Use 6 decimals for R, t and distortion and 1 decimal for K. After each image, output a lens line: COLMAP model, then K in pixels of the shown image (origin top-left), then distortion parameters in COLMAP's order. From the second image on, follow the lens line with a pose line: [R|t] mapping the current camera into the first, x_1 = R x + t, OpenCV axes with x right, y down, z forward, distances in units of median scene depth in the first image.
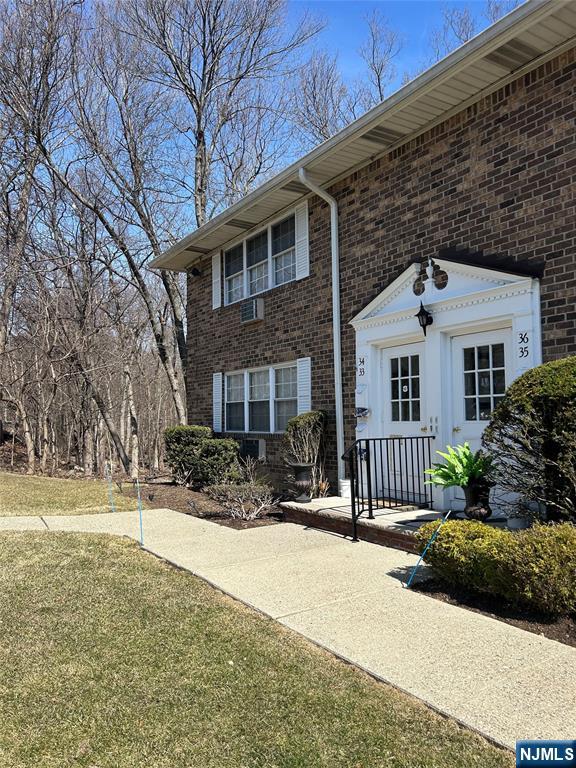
lens RADIAL K [[572.6, 0, 292.8], [0, 572.6, 390.2], [0, 0, 1]] dist [0.057350, -0.063024]
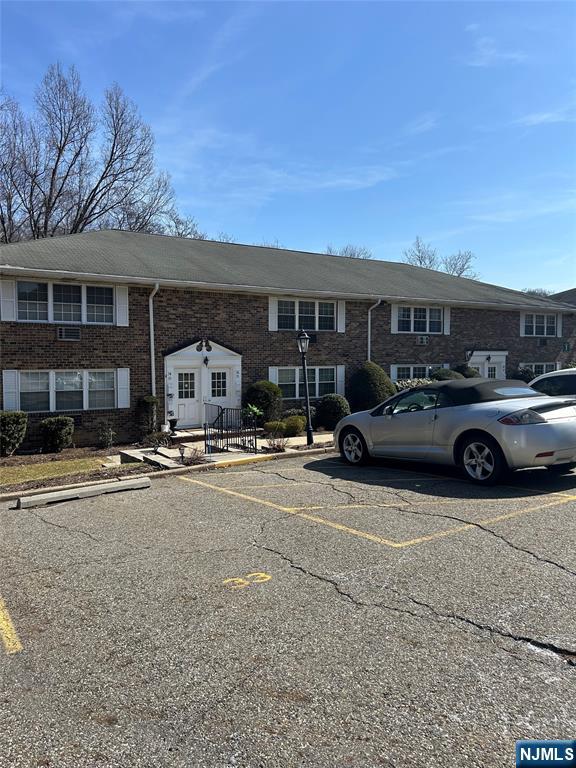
lens RADIAL K [[572.6, 0, 300.4], [0, 572.6, 390.7], [0, 0, 1]] dist [0.057350, -0.063024]
pose [[-0.031586, -0.057239, 0.997861, -2.429364], [-0.055531, 0.996917, 0.055427, -0.153194], [-0.997957, -0.053661, -0.034667, 0.592524]]
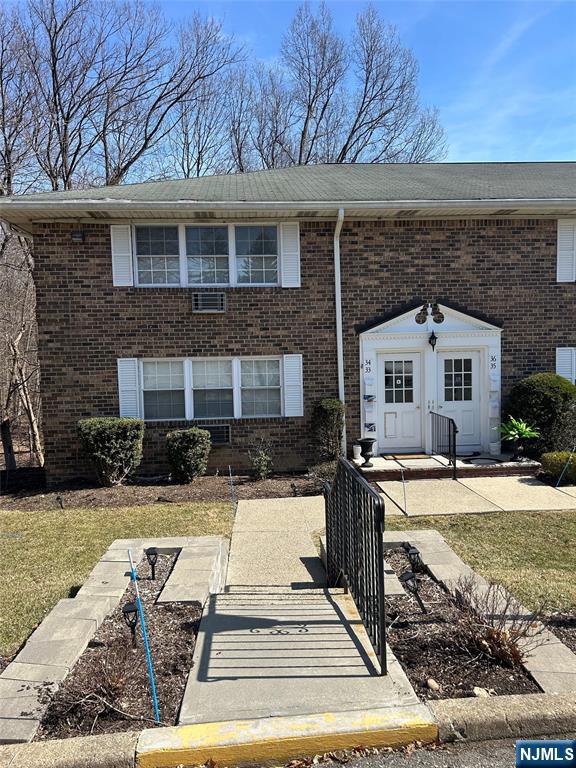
lens RADIAL K [[572.6, 0, 288.5], [0, 572.6, 388.6], [0, 0, 1]] dist [0.057350, -0.063024]
pose [[0.486169, -0.062371, 0.871636, -1.316166], [-0.027443, 0.995868, 0.086568, -0.111535], [-0.873434, -0.066007, 0.482449, 0.527012]]
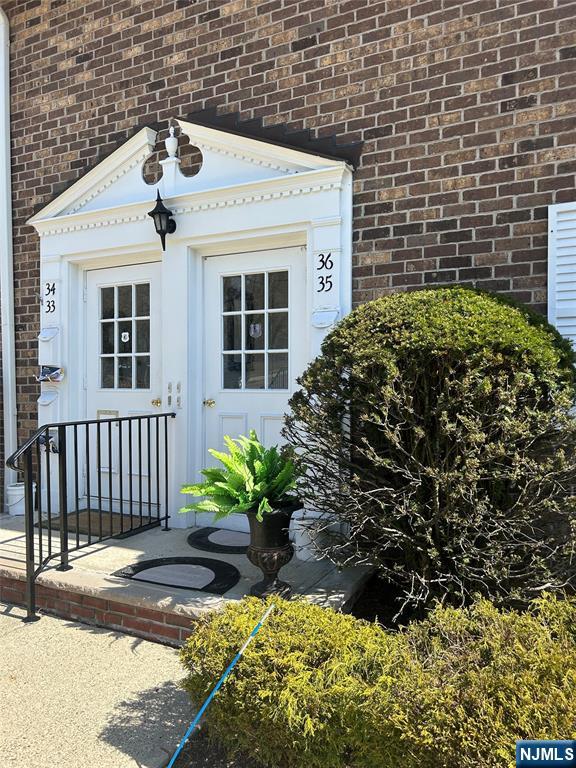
lens RADIAL K [[572.6, 0, 289.3], [0, 572.6, 387.8], [0, 0, 1]] dist [0.057350, -0.063024]
pose [[0.868000, 0.007208, 0.496511, 0.040546], [-0.036811, 0.998077, 0.049863, 0.015269], [-0.495197, -0.061558, 0.866597, 0.369537]]
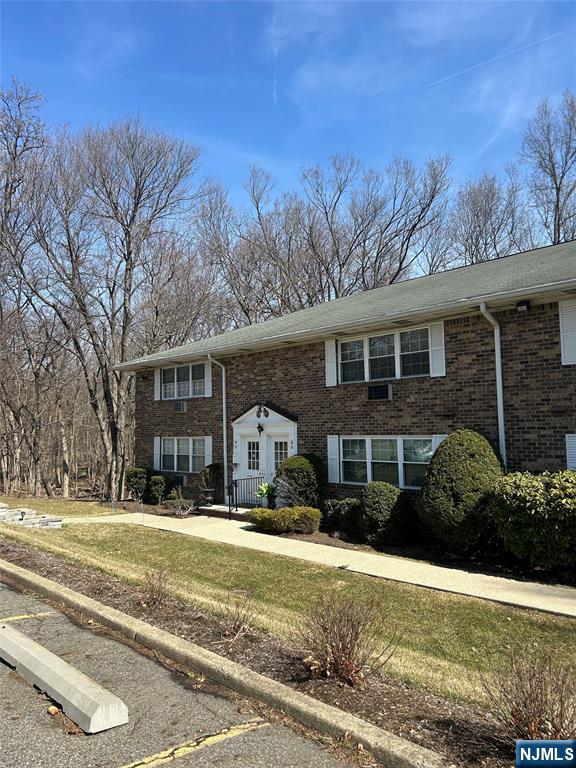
lens RADIAL K [[572.6, 0, 296.3], [0, 572.6, 369.5], [0, 0, 1]] dist [0.057350, -0.063024]
pose [[0.980446, 0.016061, 0.196130, -0.099384], [-0.004941, 0.998359, -0.057055, -0.225694], [-0.196724, 0.054970, 0.978917, -1.369992]]
